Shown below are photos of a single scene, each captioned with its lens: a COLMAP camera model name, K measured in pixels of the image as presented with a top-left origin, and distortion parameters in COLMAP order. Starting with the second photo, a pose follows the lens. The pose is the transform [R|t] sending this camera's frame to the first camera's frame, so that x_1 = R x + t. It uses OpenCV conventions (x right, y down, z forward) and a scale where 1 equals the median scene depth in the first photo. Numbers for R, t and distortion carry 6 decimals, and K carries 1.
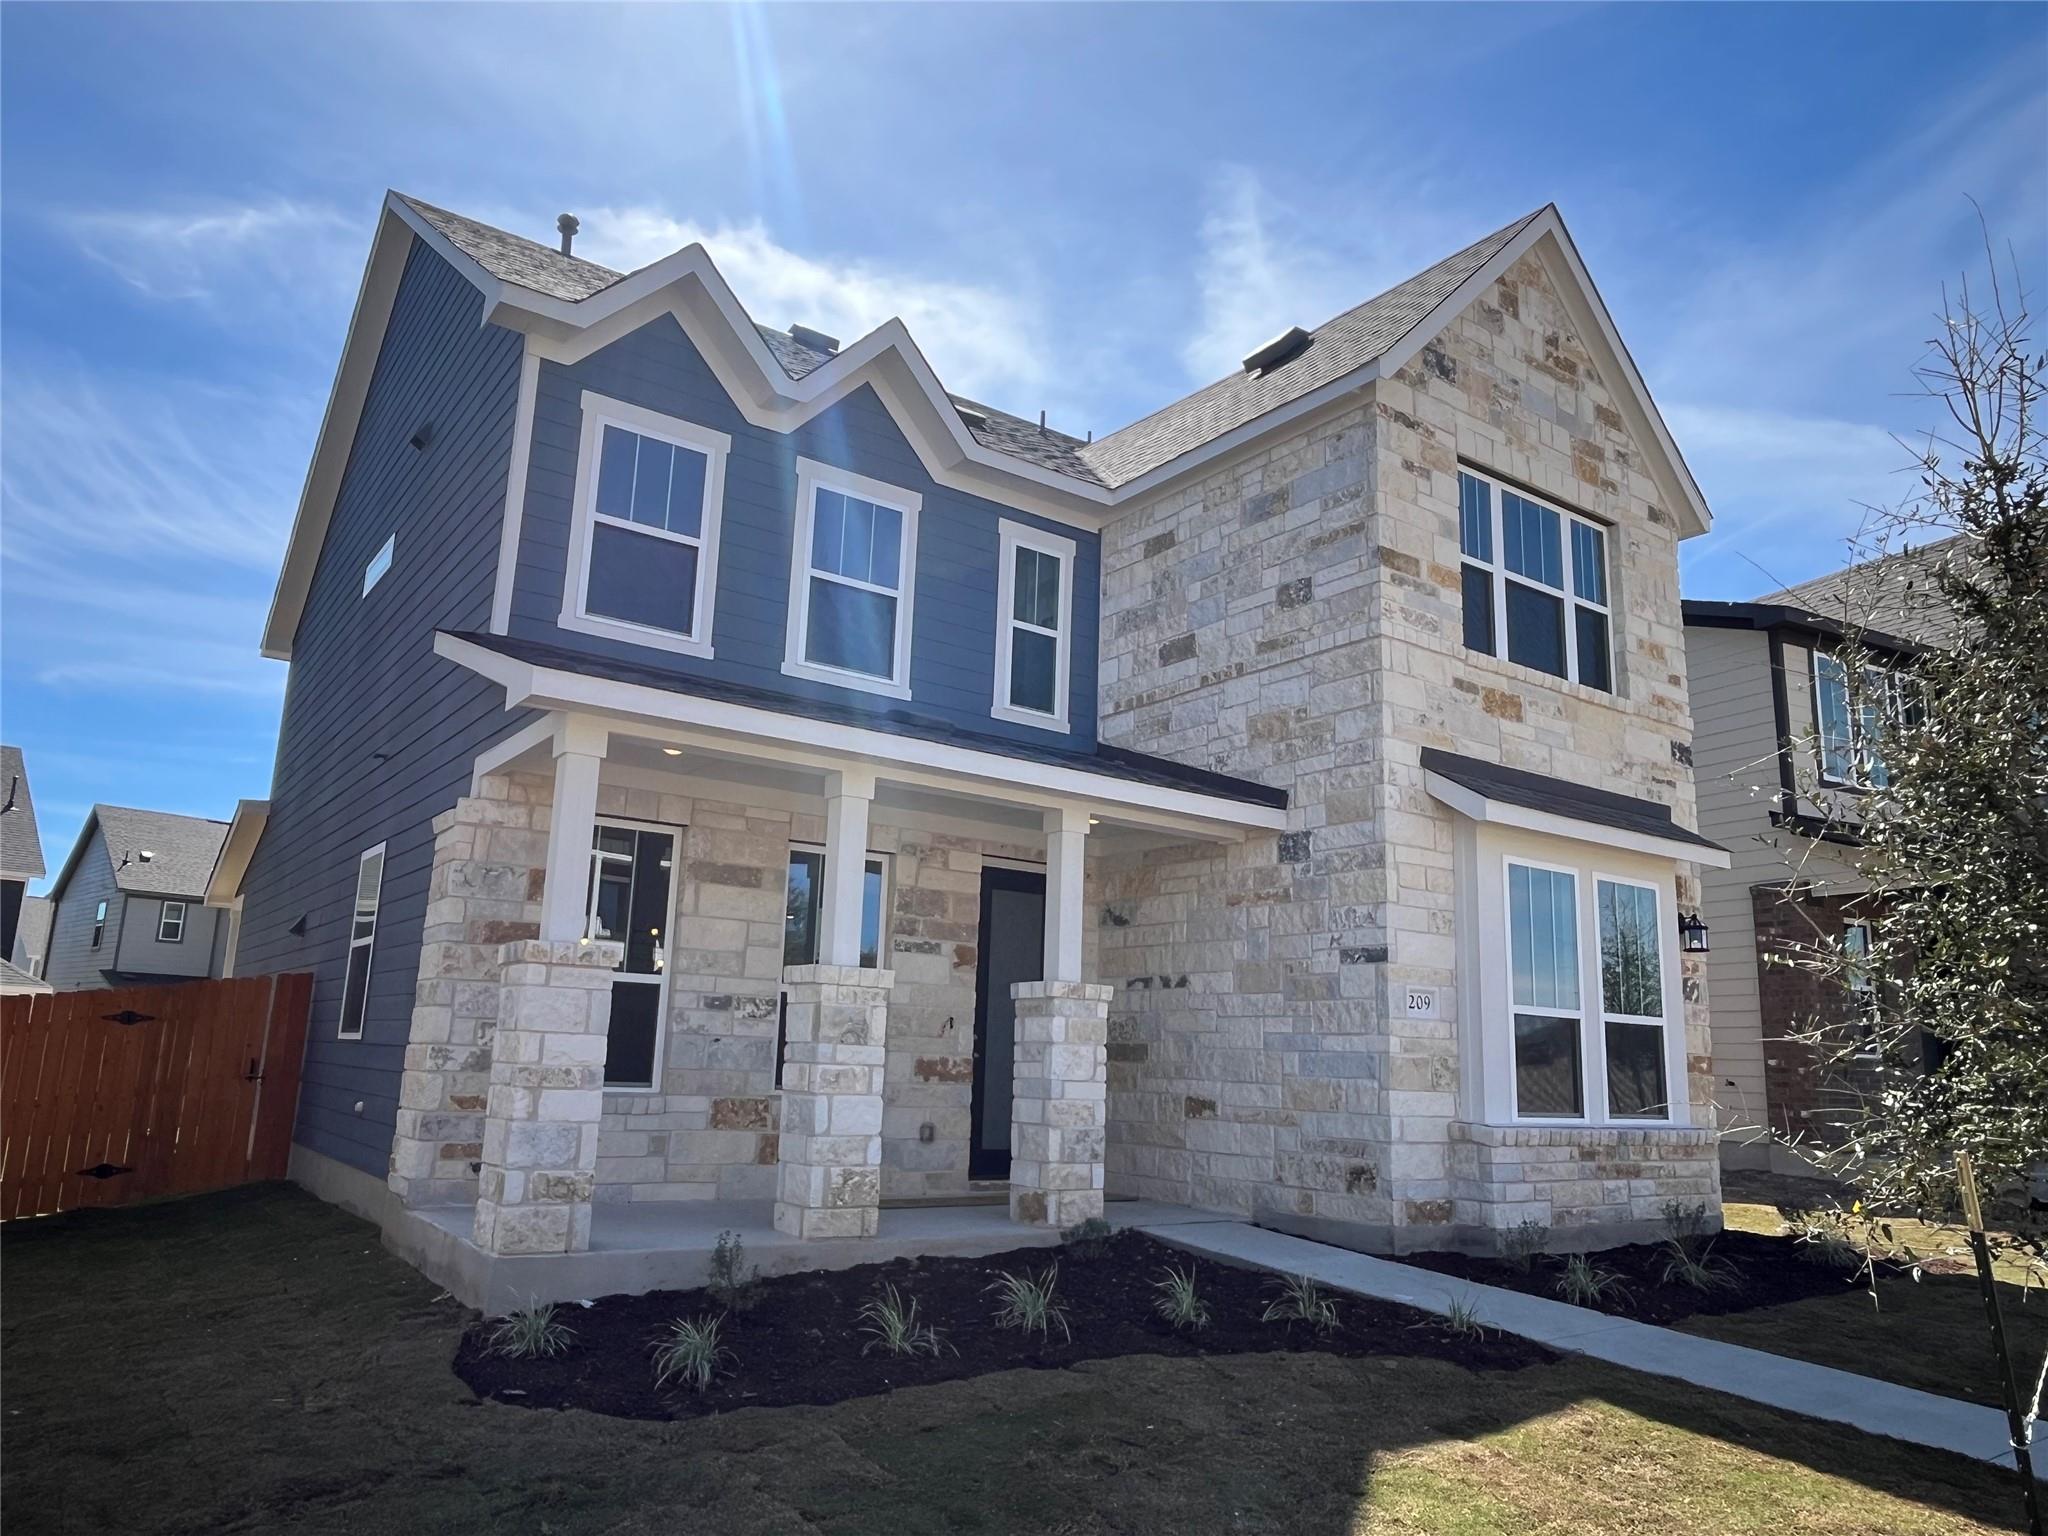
lens RADIAL K [[1386.1, 0, 1014.9], [0, 1386.1, 770.5], [0, 0, 1]] dist [0.001381, -0.002093]
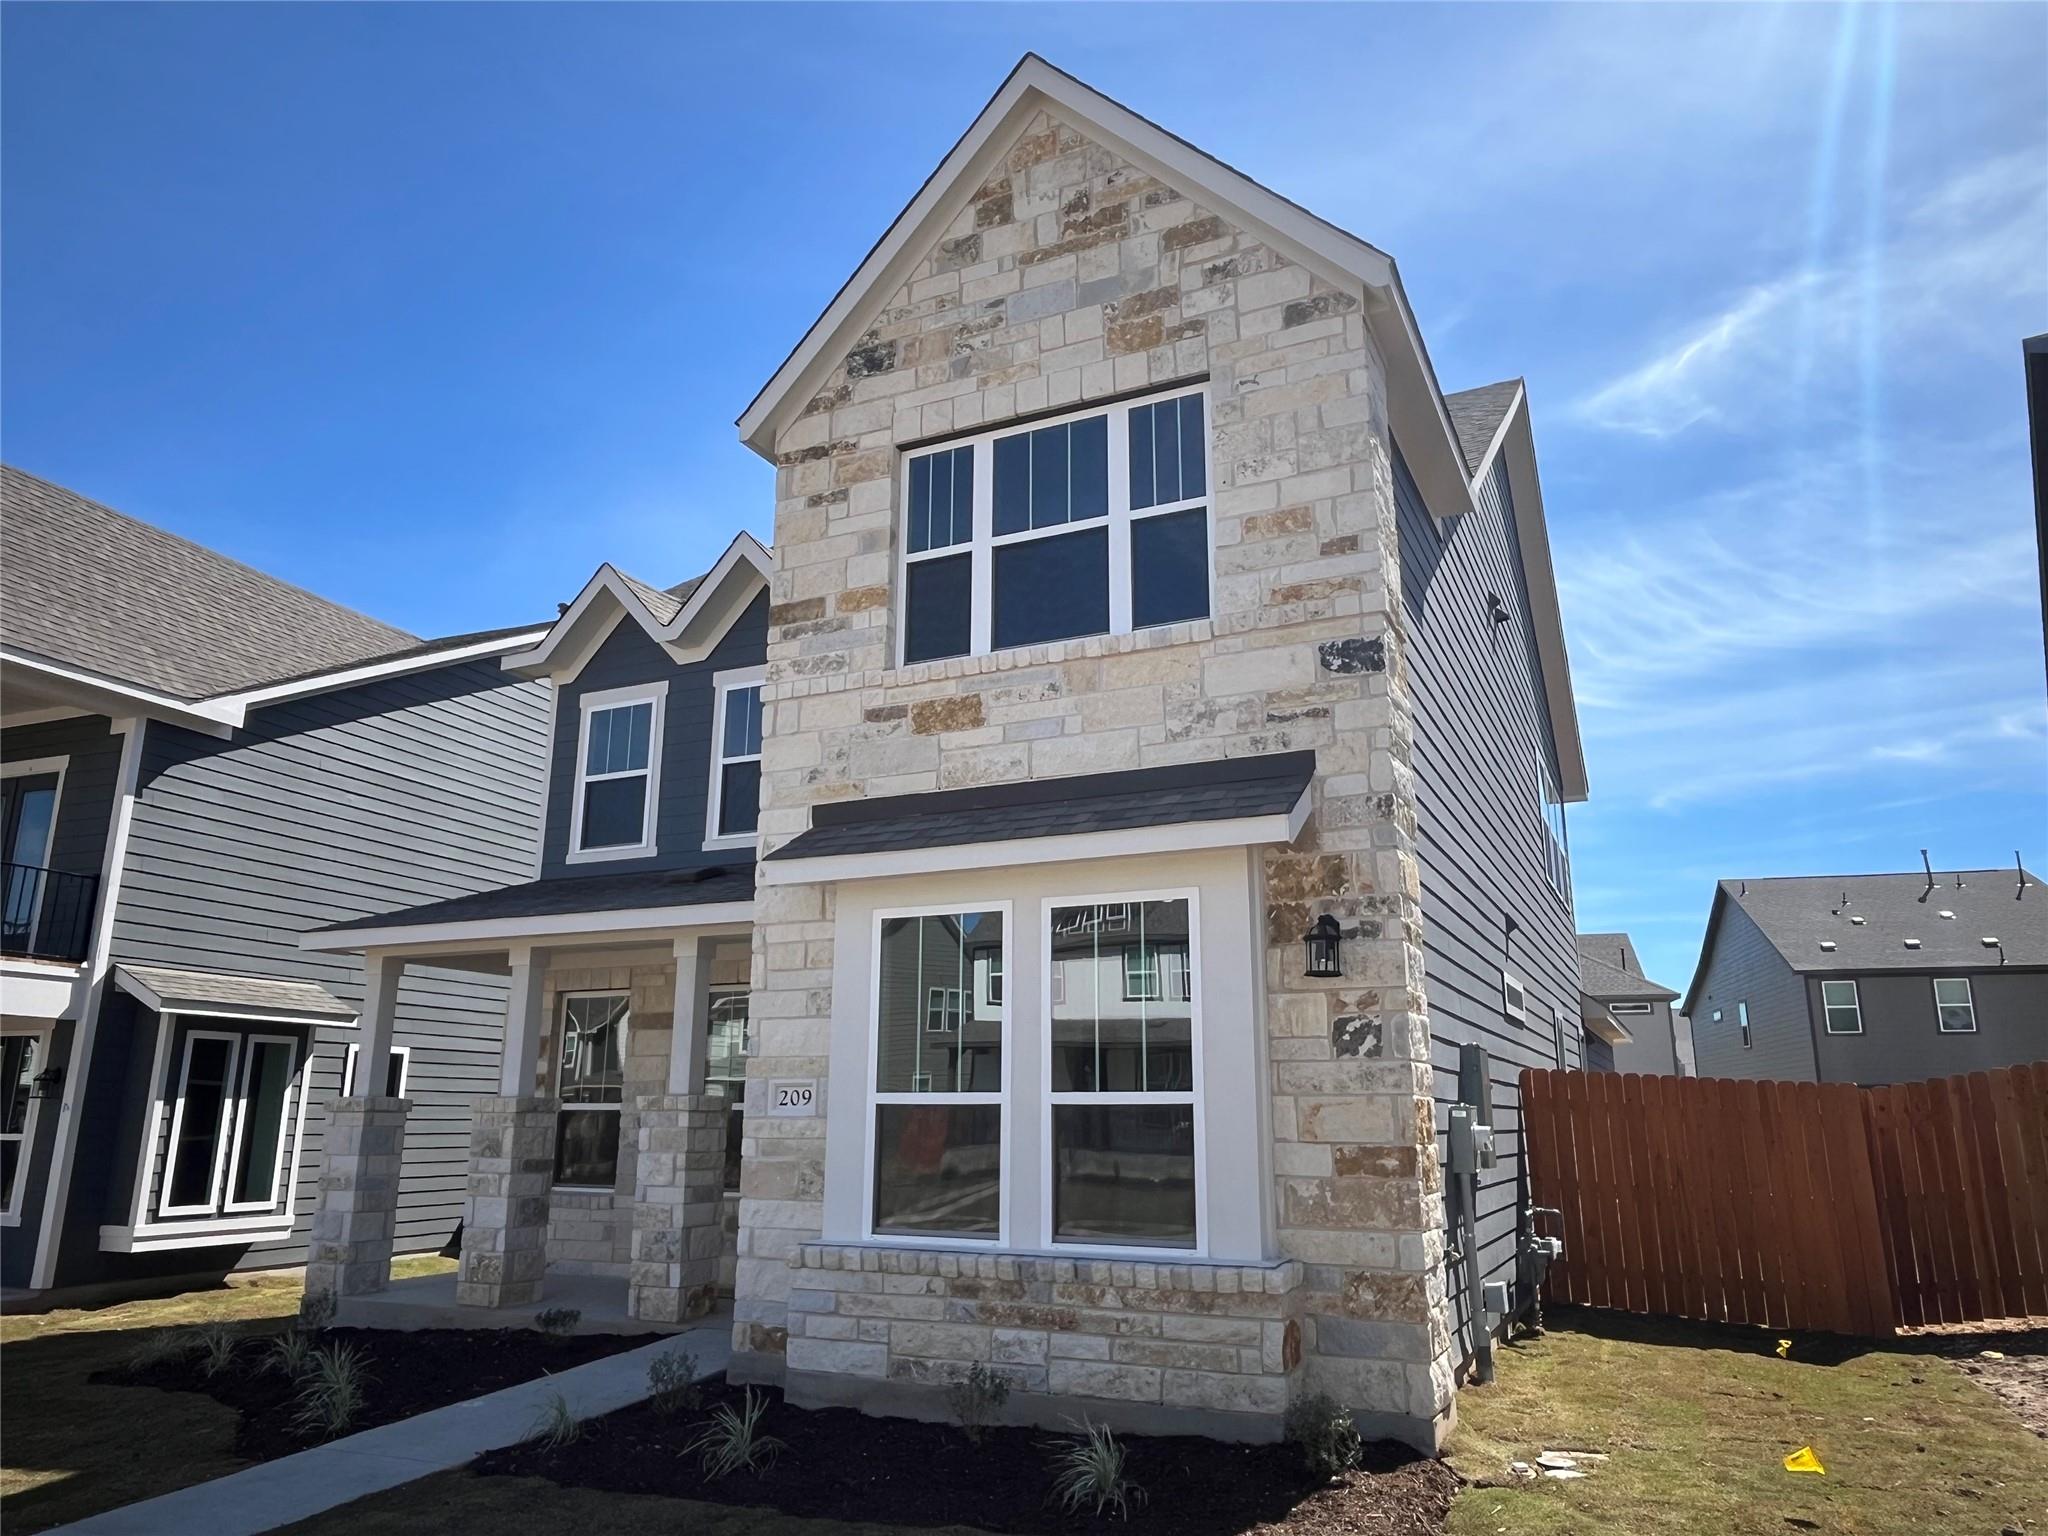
lens RADIAL K [[1386.1, 0, 1024.3], [0, 1386.1, 765.6], [0, 0, 1]] dist [0.001381, -0.002093]
pose [[0.478872, -0.249557, -0.841666, 1.089883], [0.194709, 0.965058, -0.175362, 0.137227], [0.856020, -0.079904, 0.510730, 0.646304]]
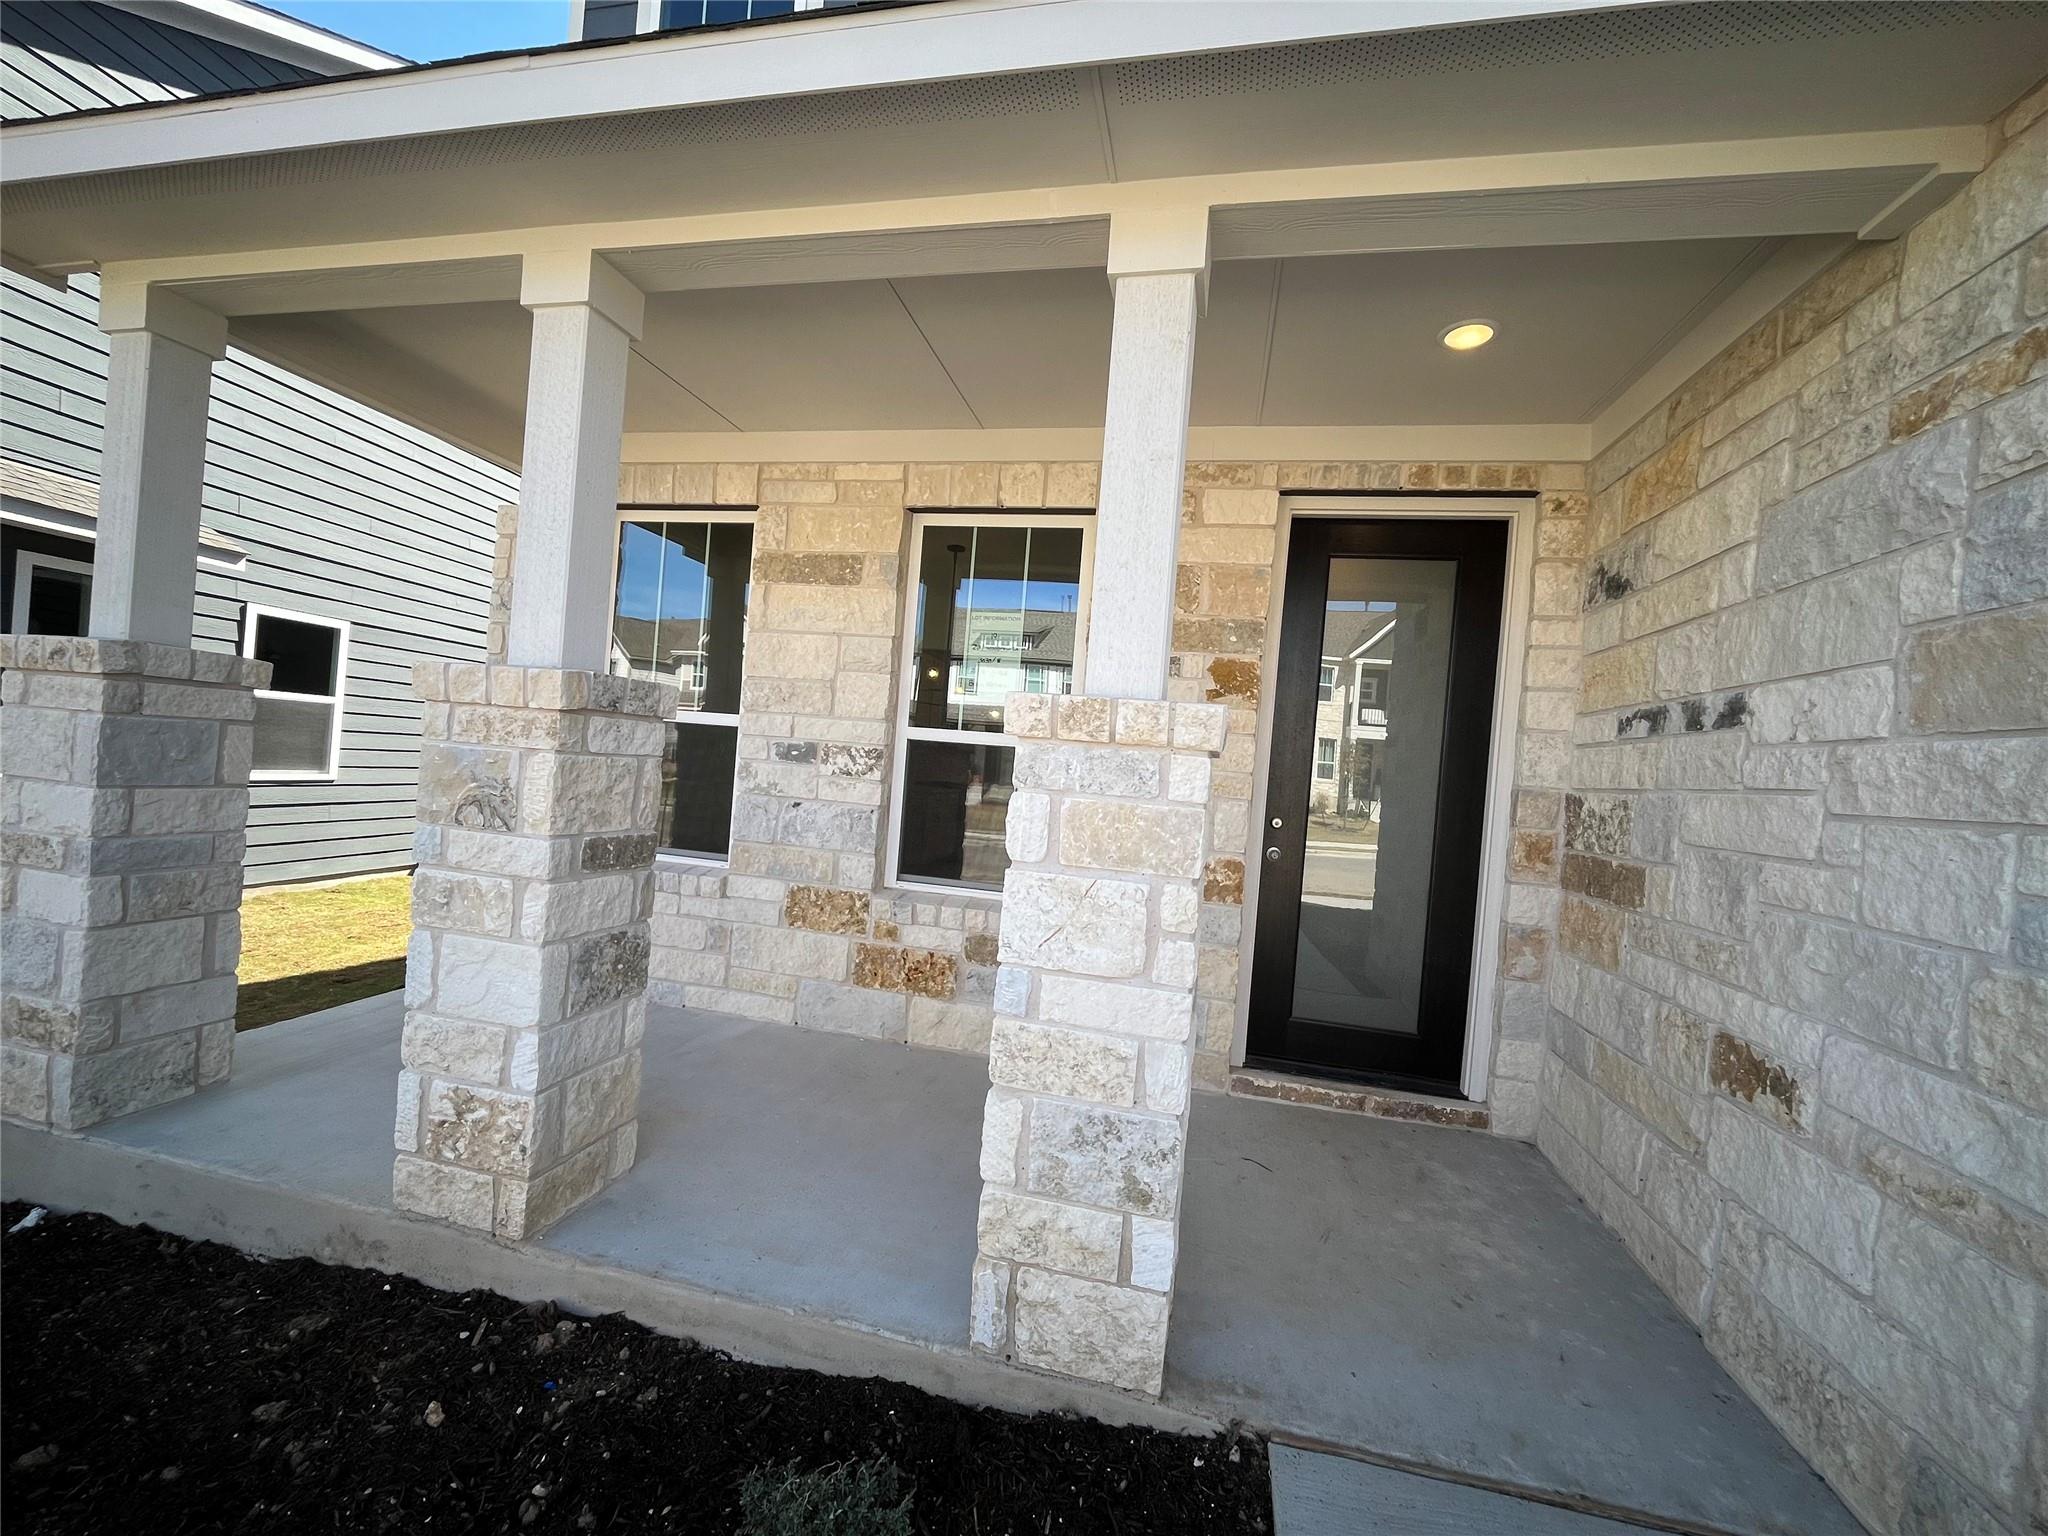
lens RADIAL K [[838.1, 0, 1018.8], [0, 838.1, 771.5], [0, 0, 1]] dist [-0.004043, 0.000624]
pose [[0.664027, 0.023581, -0.747337, 0.172395], [0.100480, 0.987622, 0.120442, 0.133069], [0.740926, -0.155069, 0.653438, 0.779139]]
